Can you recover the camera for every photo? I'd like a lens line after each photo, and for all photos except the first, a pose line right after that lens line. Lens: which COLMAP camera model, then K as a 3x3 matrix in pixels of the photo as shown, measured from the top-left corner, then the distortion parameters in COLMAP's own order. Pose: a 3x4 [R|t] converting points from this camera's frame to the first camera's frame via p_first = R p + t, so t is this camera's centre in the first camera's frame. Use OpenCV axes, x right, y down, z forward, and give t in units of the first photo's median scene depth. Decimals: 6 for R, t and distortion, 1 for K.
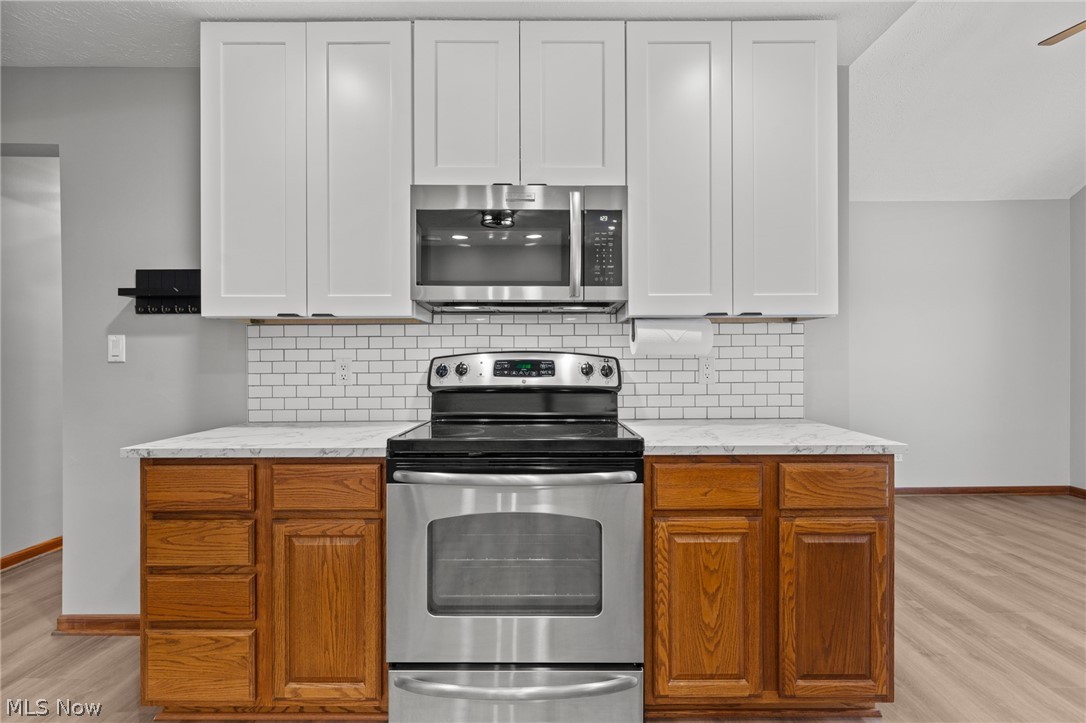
lens RADIAL K [[510.4, 0, 547.7], [0, 510.4, 356.2], [0, 0, 1]] dist [-0.014602, -0.000787]
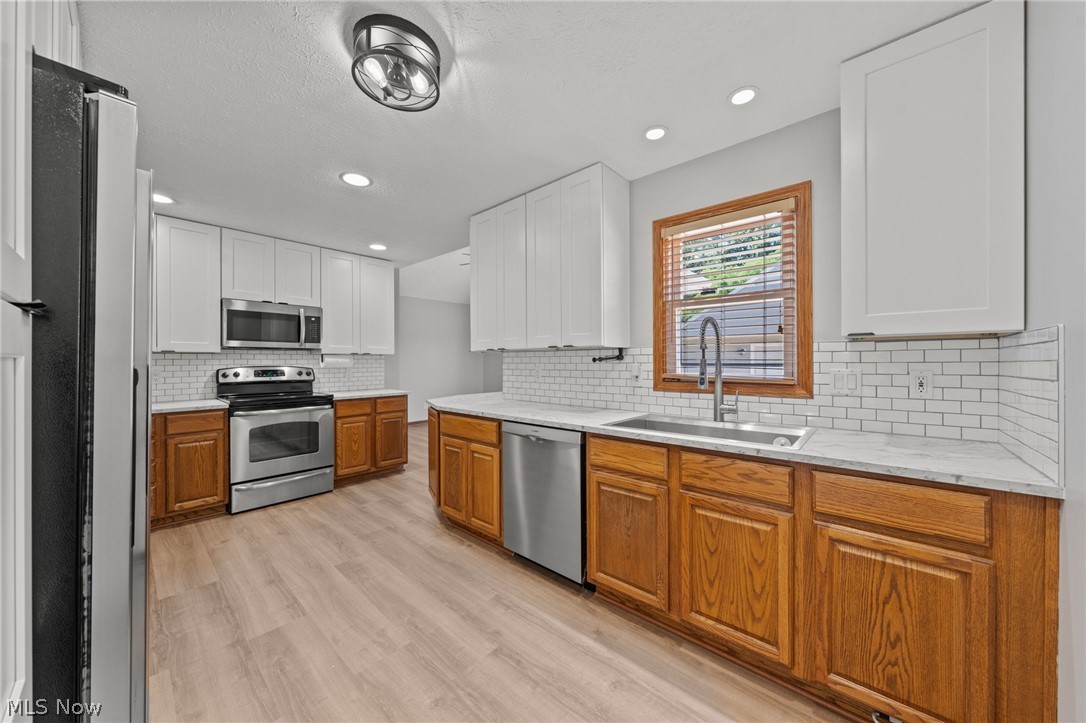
lens RADIAL K [[384.4, 0, 549.0], [0, 384.4, 361.2], [0, 0, 1]] dist [-0.002479, -0.000134]
pose [[0.661166, 0.001382, 0.750238, -0.614718], [-0.003123, 0.999995, 0.000911, -0.045117], [-0.750233, -0.002946, 0.661167, -1.360367]]
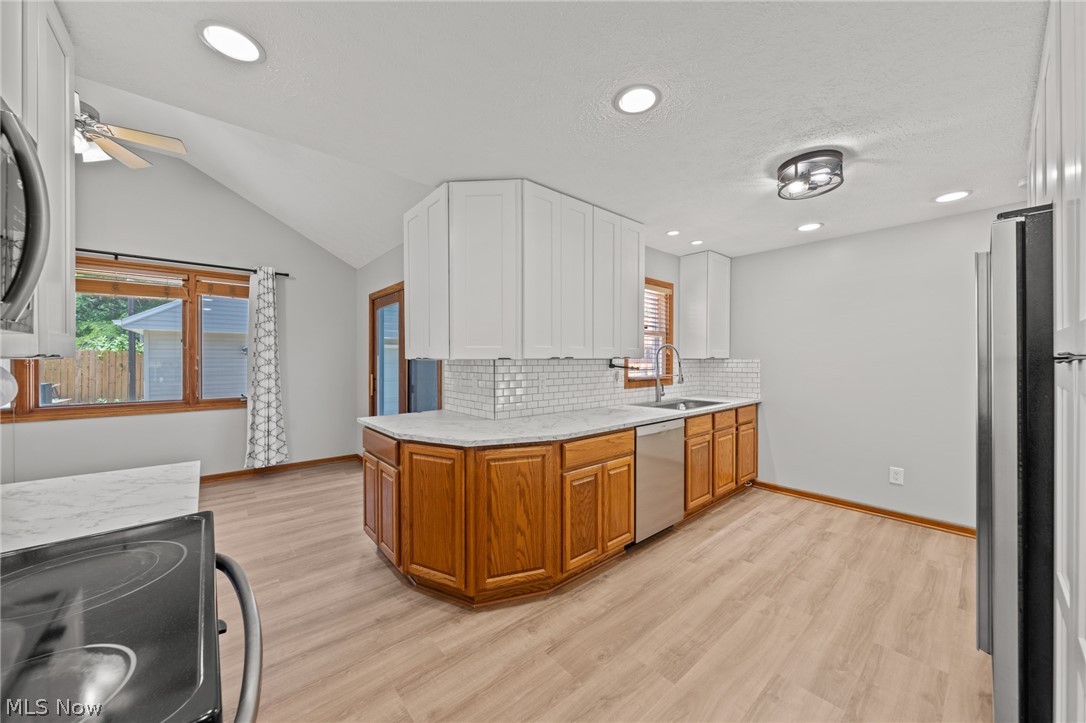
lens RADIAL K [[384.4, 0, 550.6], [0, 384.4, 363.8], [0, 0, 1]] dist [-0.002479, -0.000134]
pose [[-0.659106, -0.003920, 0.752040, -0.585355], [0.000694, 0.999983, 0.005820, -0.080610], [-0.752050, 0.004358, -0.659092, 0.850555]]
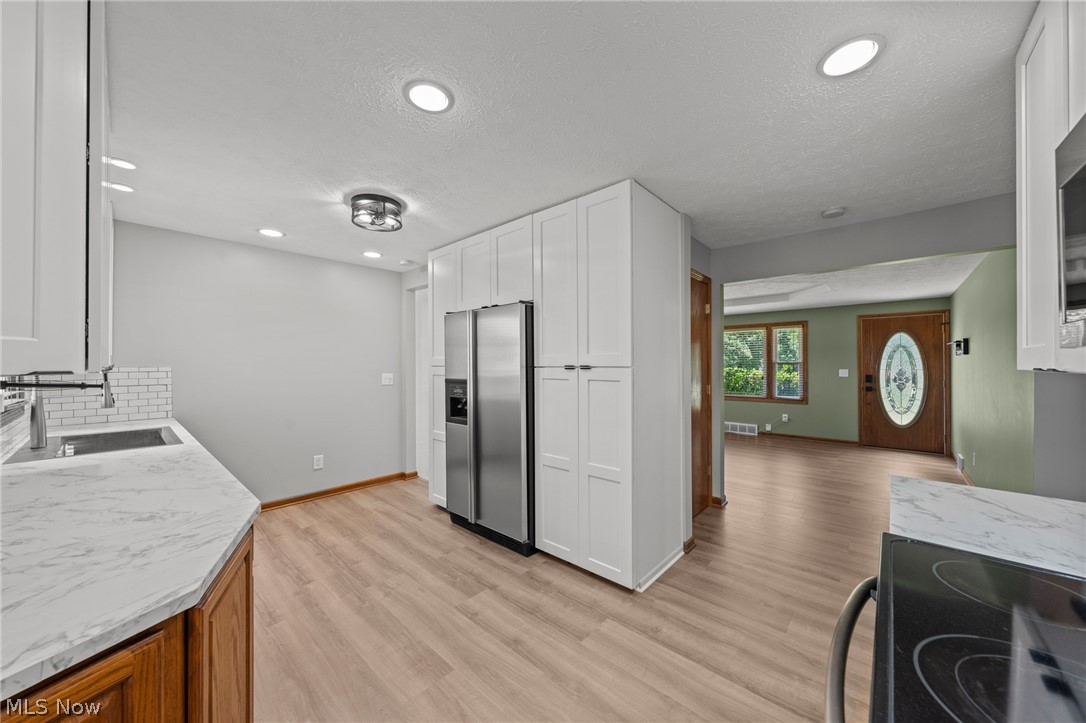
lens RADIAL K [[384.4, 0, 542.9], [0, 384.4, 360.3], [0, 0, 1]] dist [-0.002479, -0.000134]
pose [[-0.675786, -0.005669, -0.737076, 0.441869], [0.004506, 0.999920, -0.011821, -0.091522], [0.737084, -0.011310, -0.675706, 0.869611]]
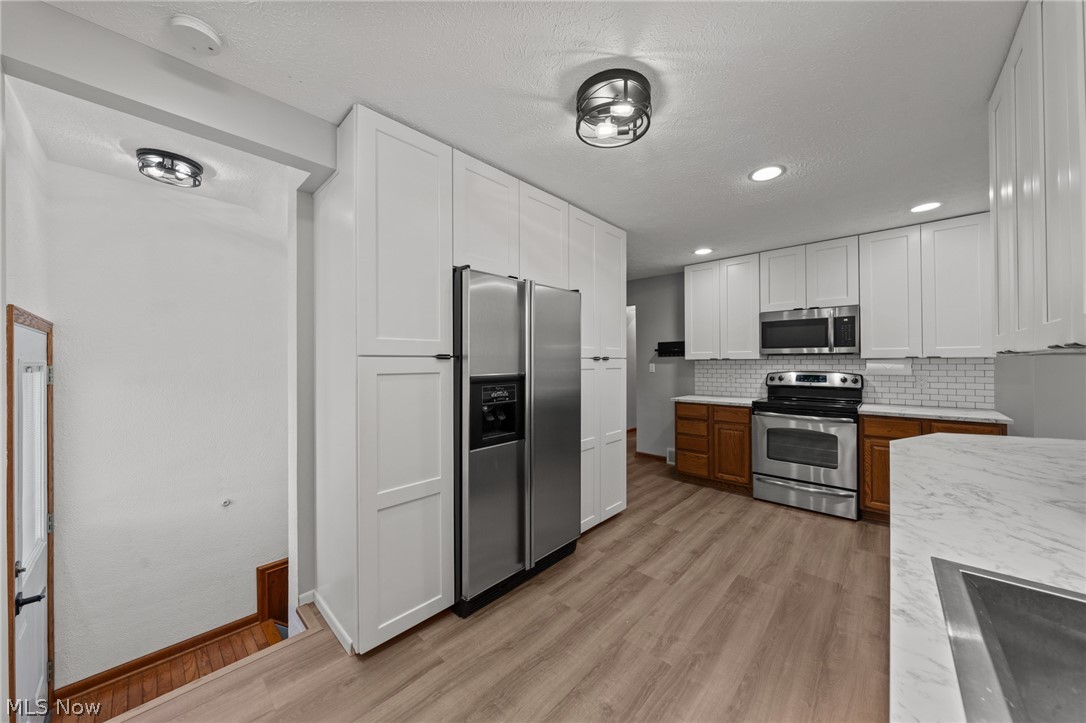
lens RADIAL K [[378.8, 0, 548.0], [0, 378.8, 357.1], [0, 0, 1]] dist [-0.004252, 0.000029]
pose [[0.736208, -0.006602, -0.676724, 0.288023], [0.002073, 0.999970, -0.007500, -0.077496], [0.676753, 0.004119, 0.736199, -1.340621]]
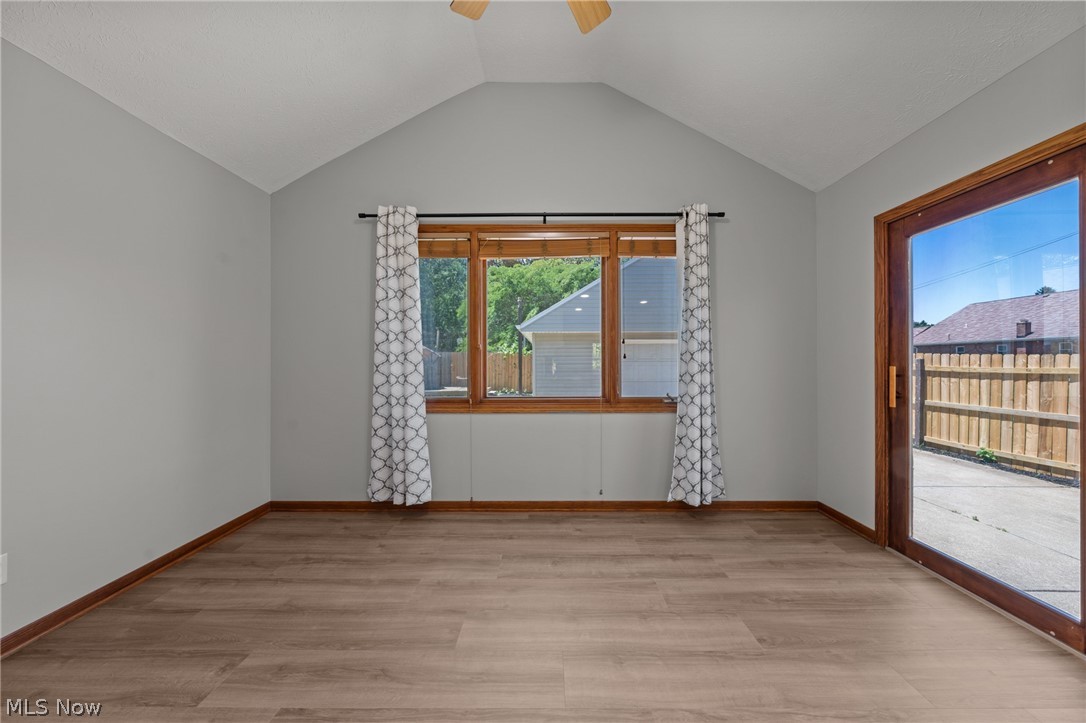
lens RADIAL K [[378.8, 0, 550.6], [0, 378.8, 359.8], [0, 0, 1]] dist [-0.004252, 0.000029]
pose [[0.014555, 0.009481, 0.999849, 0.873913], [0.003145, 0.999950, -0.009528, -0.007185], [-0.999889, 0.003284, 0.014524, 1.219304]]
